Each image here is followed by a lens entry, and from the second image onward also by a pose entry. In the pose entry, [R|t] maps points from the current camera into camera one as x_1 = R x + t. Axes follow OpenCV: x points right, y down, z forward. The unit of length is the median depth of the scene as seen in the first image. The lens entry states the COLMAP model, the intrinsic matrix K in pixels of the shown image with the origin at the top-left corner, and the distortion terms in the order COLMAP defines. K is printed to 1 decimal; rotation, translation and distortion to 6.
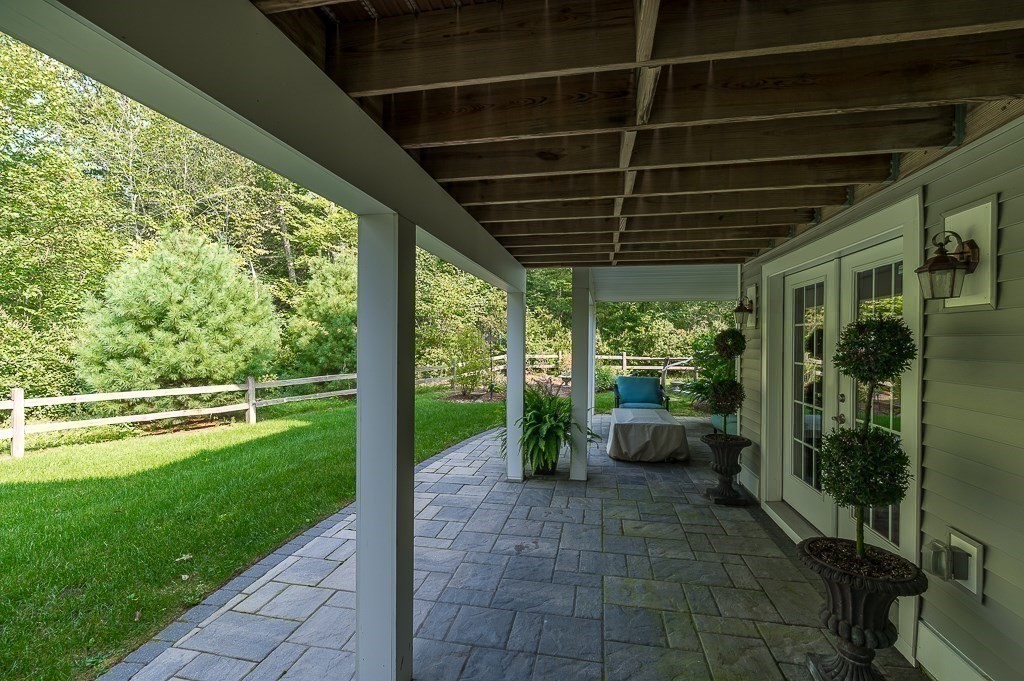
lens RADIAL K [[447.6, 0, 511.3], [0, 447.6, 339.4], [0, 0, 1]] dist [-0.000528, -0.000695]
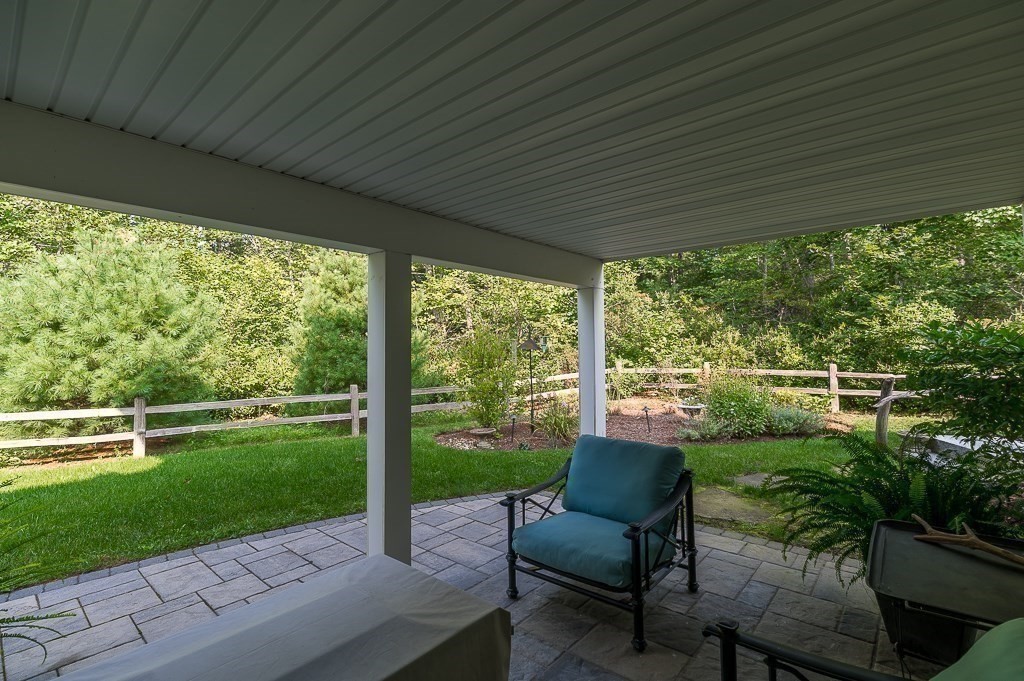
lens RADIAL K [[447.6, 0, 511.6], [0, 447.6, 344.7], [0, 0, 1]] dist [-0.000528, -0.000695]
pose [[0.857689, -0.022669, -0.513669, 0.400145], [0.018260, 0.999740, -0.013632, 0.008949], [0.513845, 0.002313, 0.857880, 0.642550]]
